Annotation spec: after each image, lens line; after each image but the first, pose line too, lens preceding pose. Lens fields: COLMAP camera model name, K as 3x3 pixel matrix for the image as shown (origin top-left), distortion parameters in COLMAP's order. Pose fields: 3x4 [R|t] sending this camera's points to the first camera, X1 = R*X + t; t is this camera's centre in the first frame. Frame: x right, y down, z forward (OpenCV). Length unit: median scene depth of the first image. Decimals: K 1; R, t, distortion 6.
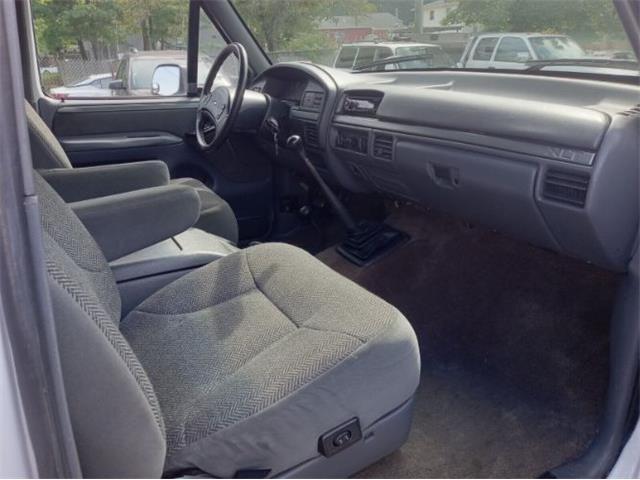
lens RADIAL K [[477.9, 0, 319.8], [0, 477.9, 241.0], [0, 0, 1]] dist [0.005578, -0.017450]
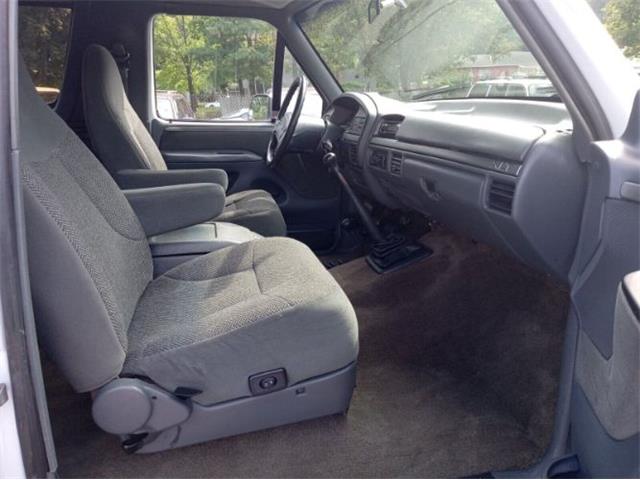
lens RADIAL K [[477.9, 0, 321.2], [0, 477.9, 239.4], [0, 0, 1]] dist [0.005578, -0.017450]
pose [[0.961155, 0.084095, -0.262885, 0.256954], [-0.103190, 0.992870, -0.059667, 0.058619], [0.255993, 0.084477, 0.962980, -0.097089]]
